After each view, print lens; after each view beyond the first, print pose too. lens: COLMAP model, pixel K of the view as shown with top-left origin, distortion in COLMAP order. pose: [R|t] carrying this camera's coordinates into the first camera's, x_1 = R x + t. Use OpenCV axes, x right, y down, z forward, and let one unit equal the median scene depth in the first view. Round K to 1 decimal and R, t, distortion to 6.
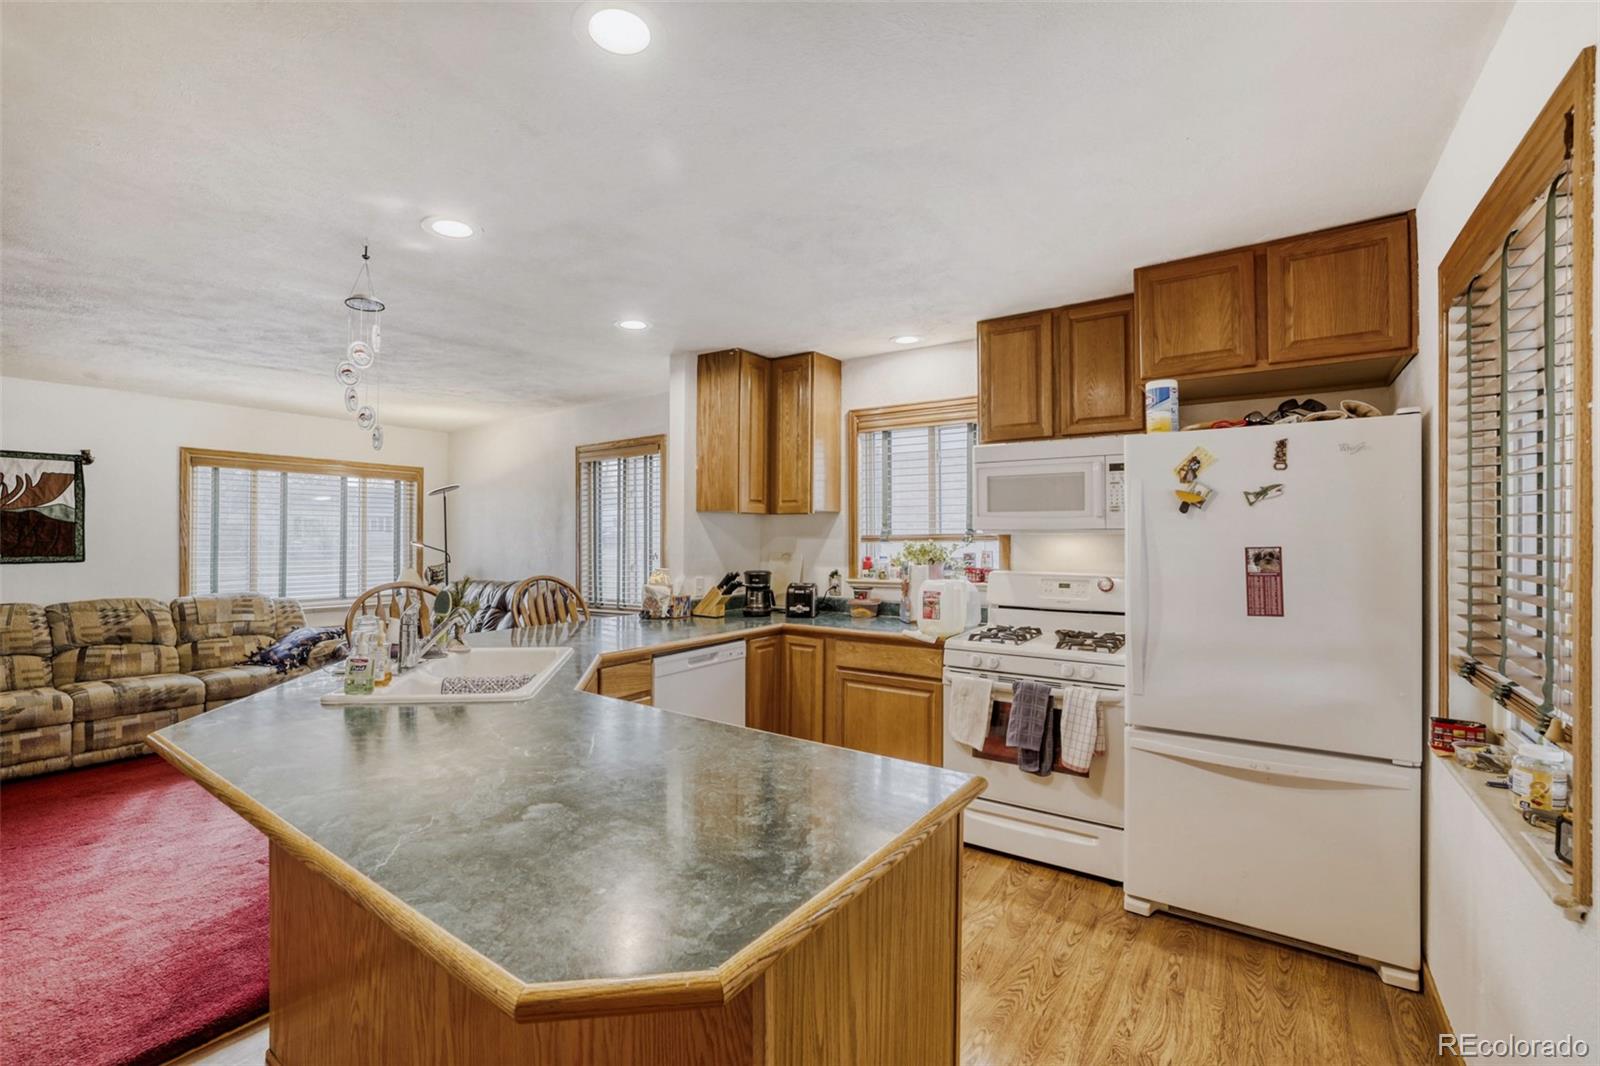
lens RADIAL K [[692.5, 0, 798.8], [0, 692.5, 534.4], [0, 0, 1]] dist [-0.036501, 0.013000]
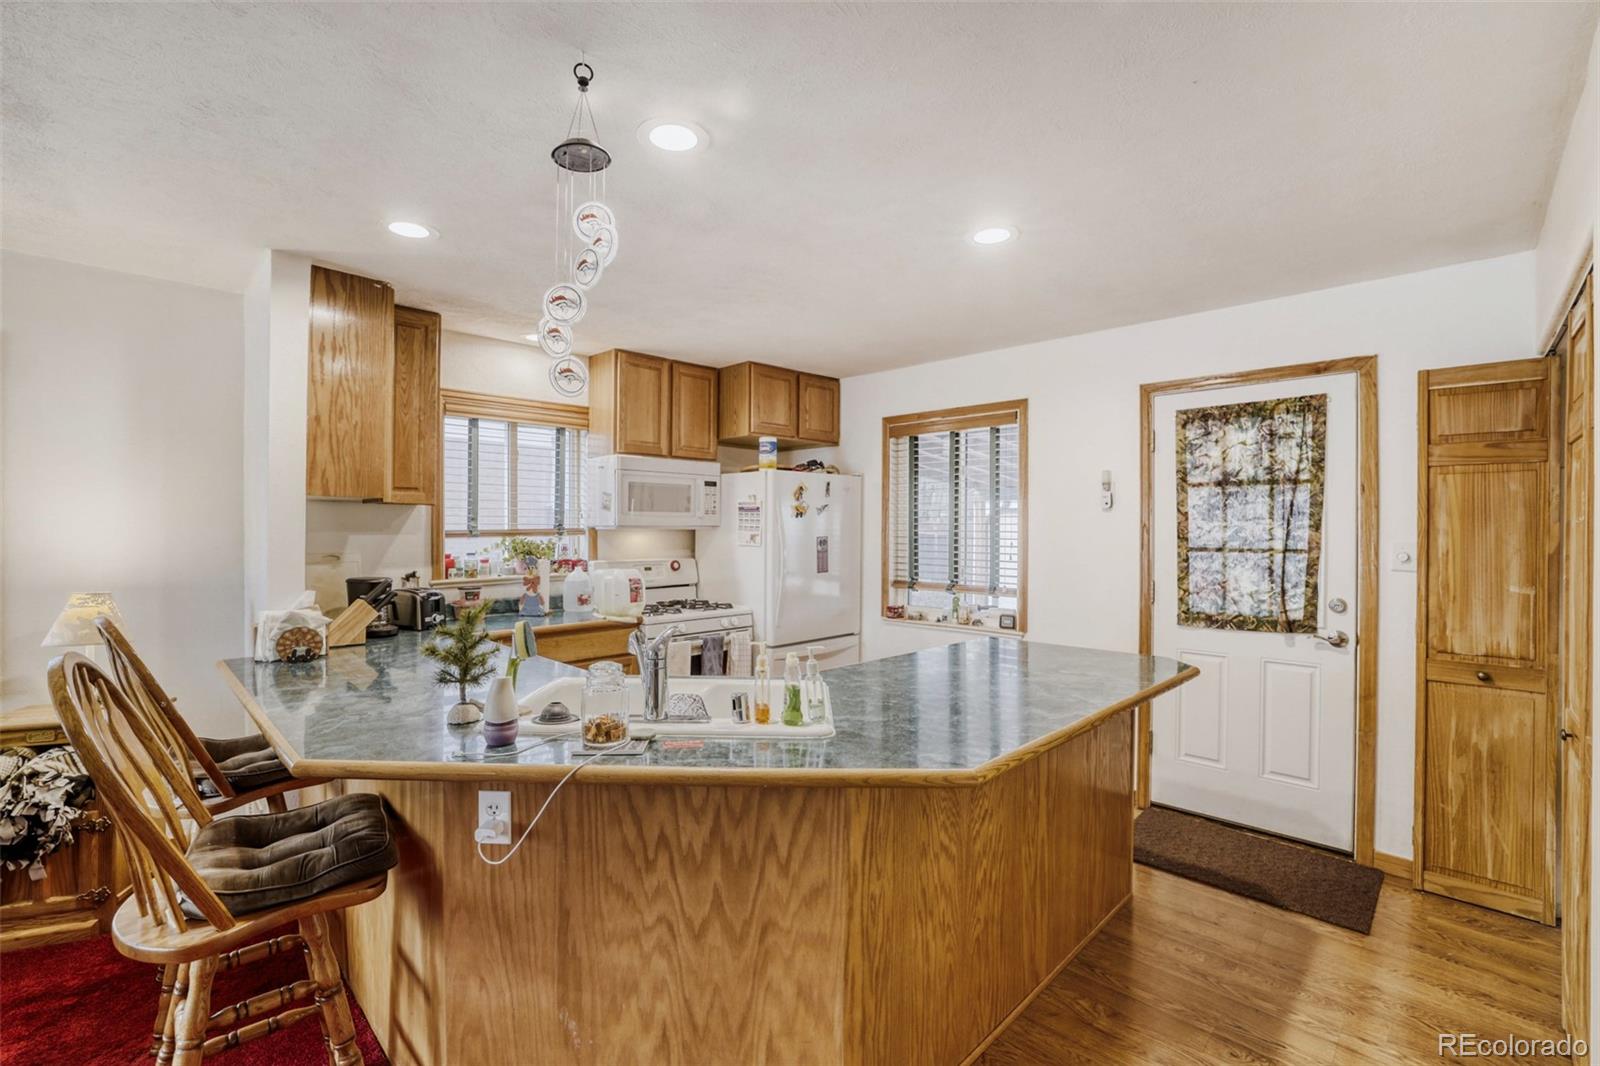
lens RADIAL K [[692.5, 0, 773.3], [0, 692.5, 532.2], [0, 0, 1]] dist [-0.036501, 0.013000]
pose [[0.198138, -0.006540, 0.980152, -0.719055], [-0.003162, 0.999968, 0.007312, -0.004290], [-0.980169, -0.004548, 0.198111, 0.427862]]
